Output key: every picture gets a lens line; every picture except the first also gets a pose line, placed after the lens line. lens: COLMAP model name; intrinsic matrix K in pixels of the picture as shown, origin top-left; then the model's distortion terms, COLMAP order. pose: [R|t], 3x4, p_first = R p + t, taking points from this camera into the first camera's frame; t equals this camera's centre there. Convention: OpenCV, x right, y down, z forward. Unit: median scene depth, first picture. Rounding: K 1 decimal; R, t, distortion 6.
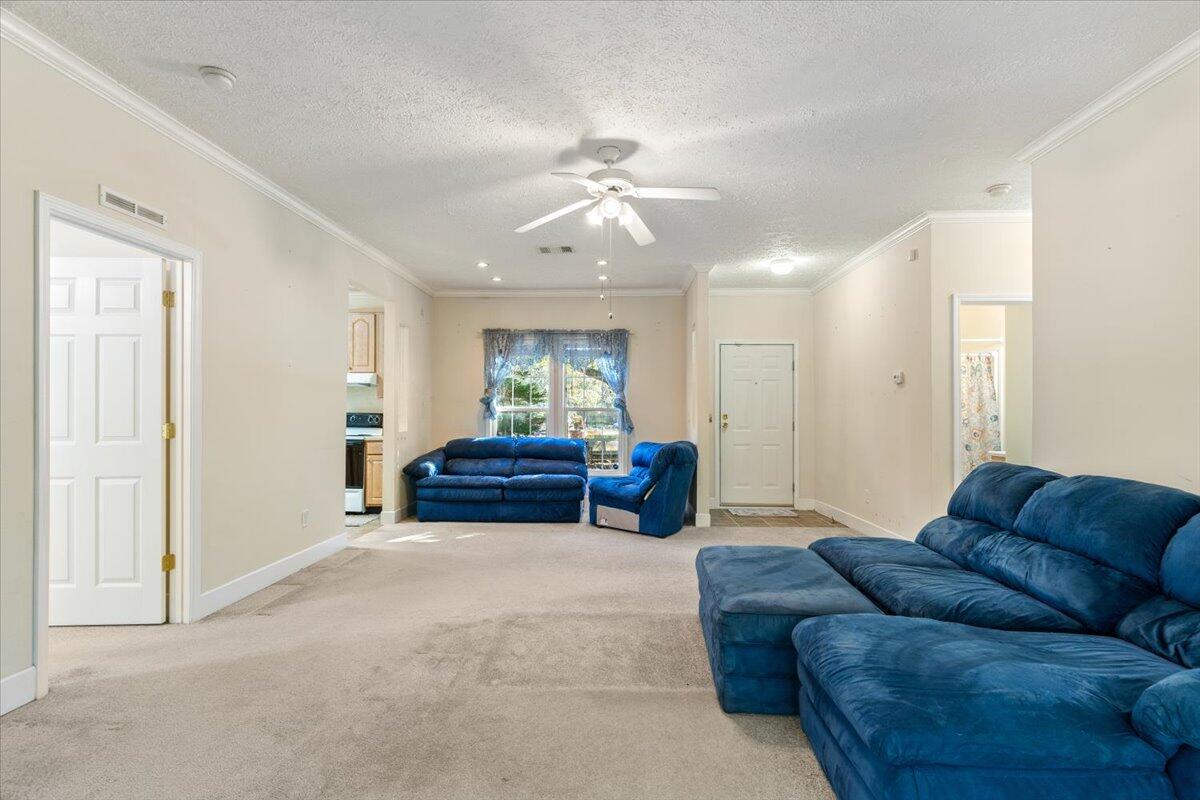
lens RADIAL K [[596.0, 0, 599.9], [0, 596.0, 407.4], [0, 0, 1]] dist [0.001548, 0.000263]
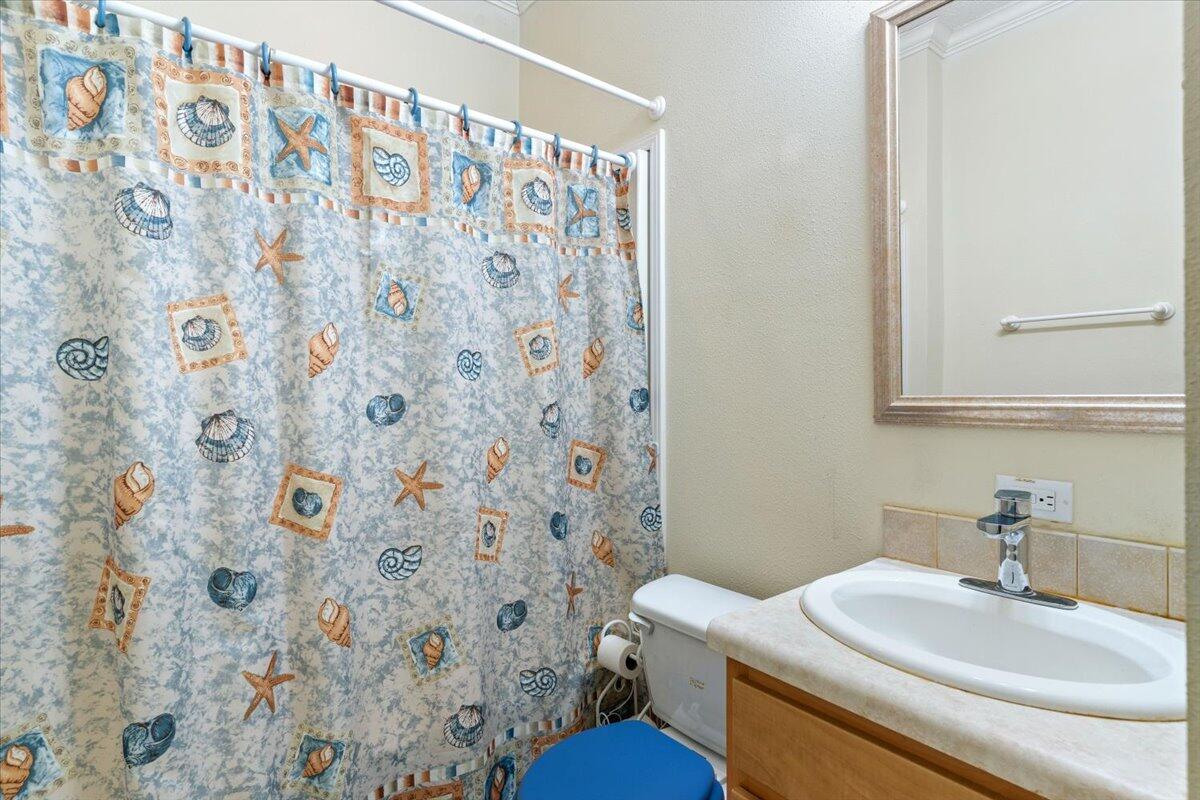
lens RADIAL K [[596.0, 0, 602.1], [0, 596.0, 395.5], [0, 0, 1]] dist [0.001548, 0.000263]
pose [[0.763535, -0.006183, 0.645736, 0.242075], [0.001137, 0.999965, 0.008230, 0.007114], [-0.645765, -0.005550, 0.763516, 0.409605]]
